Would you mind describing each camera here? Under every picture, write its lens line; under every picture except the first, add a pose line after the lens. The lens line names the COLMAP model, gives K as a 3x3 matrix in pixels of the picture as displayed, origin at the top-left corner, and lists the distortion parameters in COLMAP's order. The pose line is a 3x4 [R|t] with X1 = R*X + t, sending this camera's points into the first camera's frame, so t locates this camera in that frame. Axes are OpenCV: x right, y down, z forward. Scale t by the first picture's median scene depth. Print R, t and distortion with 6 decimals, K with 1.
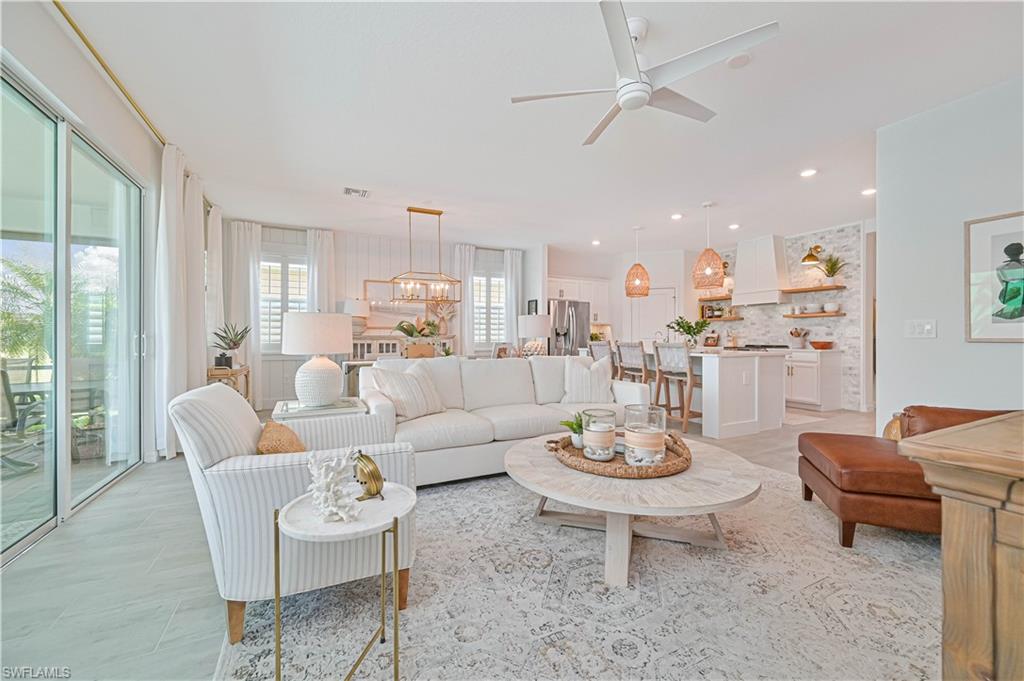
lens RADIAL K [[408.4, 0, 512.0], [0, 408.4, 337.7], [0, 0, 1]] dist [-0.001329, 0.000008]
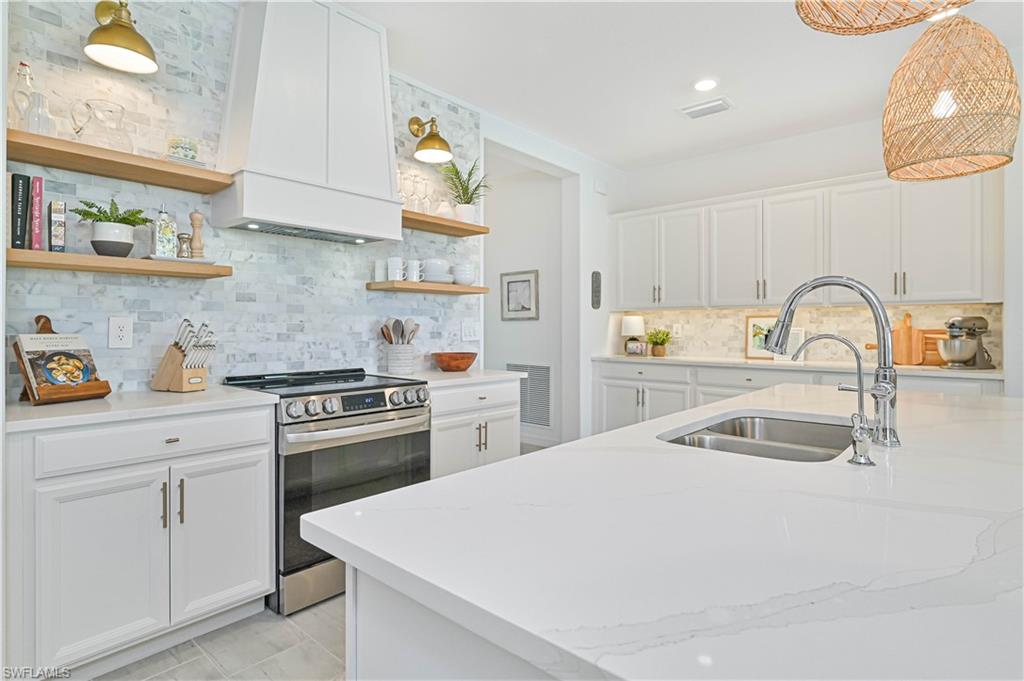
lens RADIAL K [[528.9, 0, 511.9], [0, 528.9, 331.0], [0, 0, 1]] dist [-0.002038, -0.000083]
pose [[-0.381575, -0.001616, 0.924337, 0.228633], [0.003400, 0.999989, 0.003152, -0.014311], [-0.924332, 0.004345, -0.381565, 1.141990]]
